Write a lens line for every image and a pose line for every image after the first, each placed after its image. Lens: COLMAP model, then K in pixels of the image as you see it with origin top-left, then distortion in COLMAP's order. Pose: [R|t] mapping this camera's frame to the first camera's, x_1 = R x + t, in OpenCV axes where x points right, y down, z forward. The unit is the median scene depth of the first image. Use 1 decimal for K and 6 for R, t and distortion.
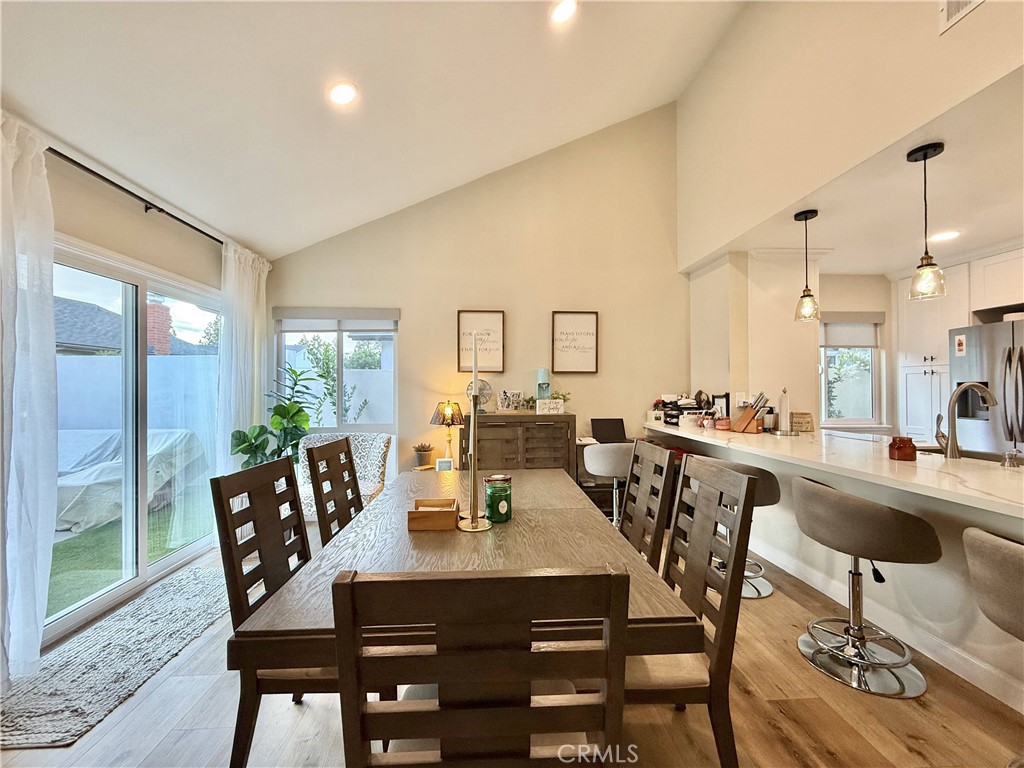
lens RADIAL K [[409.4, 0, 510.2], [0, 409.4, 382.3], [0, 0, 1]] dist [0.000432, 0.000066]
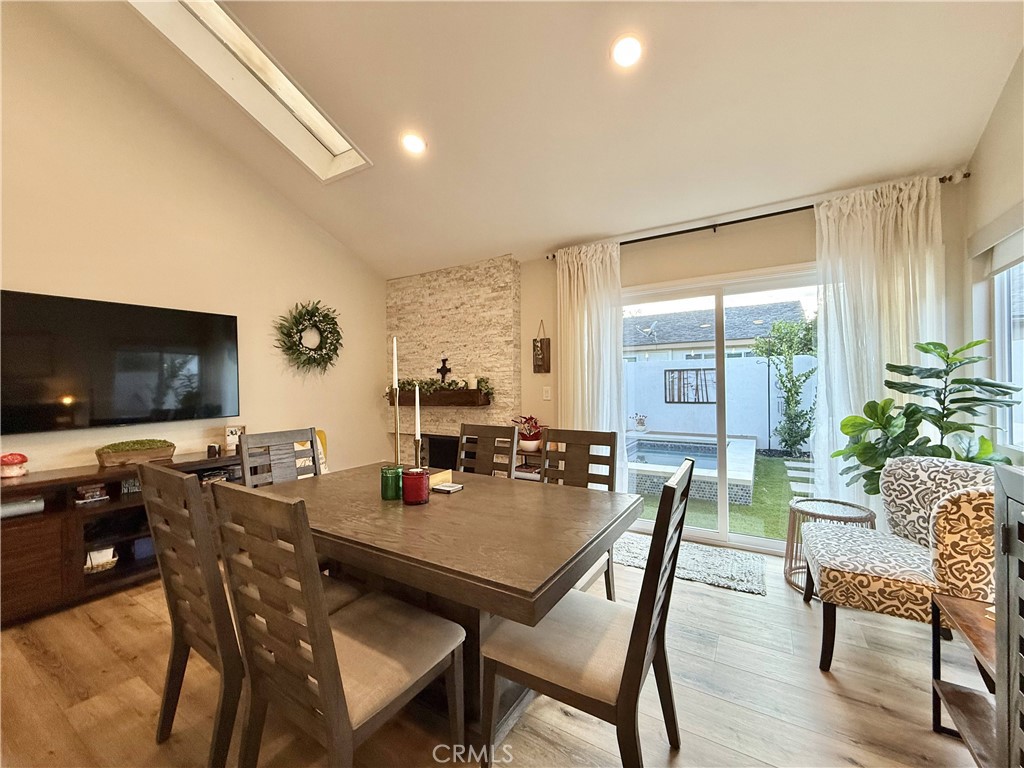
lens RADIAL K [[409.4, 0, 507.0], [0, 409.4, 382.9], [0, 0, 1]] dist [0.000432, 0.000066]
pose [[-0.563746, 0.006529, -0.825923, 0.311133], [0.023660, 0.999686, -0.008247, 0.015200], [0.825610, -0.024191, -0.563723, 0.815074]]
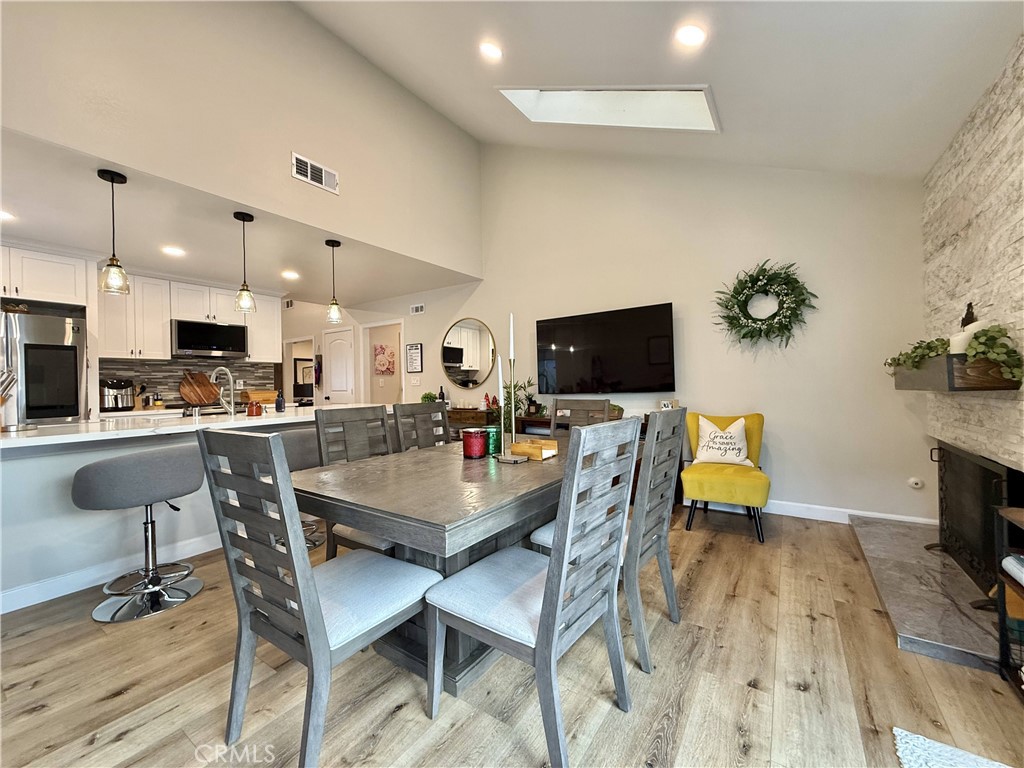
lens RADIAL K [[409.4, 0, 511.3], [0, 409.4, 383.2], [0, 0, 1]] dist [0.000432, 0.000066]
pose [[-0.796561, 0.019699, 0.604238, -0.383406], [0.012831, 0.999795, -0.015680, 0.055850], [-0.604423, -0.004738, -0.796650, 0.863065]]
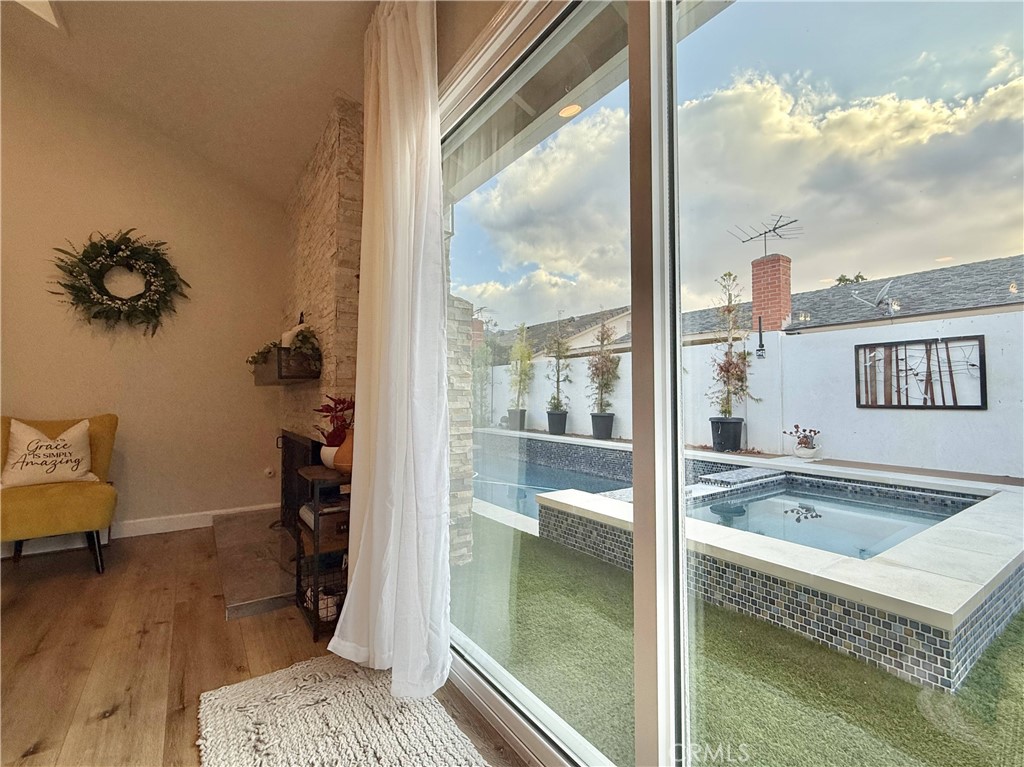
lens RADIAL K [[461.6, 0, 510.2], [0, 461.6, 382.3], [0, 0, 1]] dist [-0.005019, 0.000234]
pose [[-0.849690, -0.013388, -0.527113, -0.439460], [0.008536, 0.999197, -0.039137, 0.096742], [0.527214, -0.037753, -0.848894, 0.872888]]
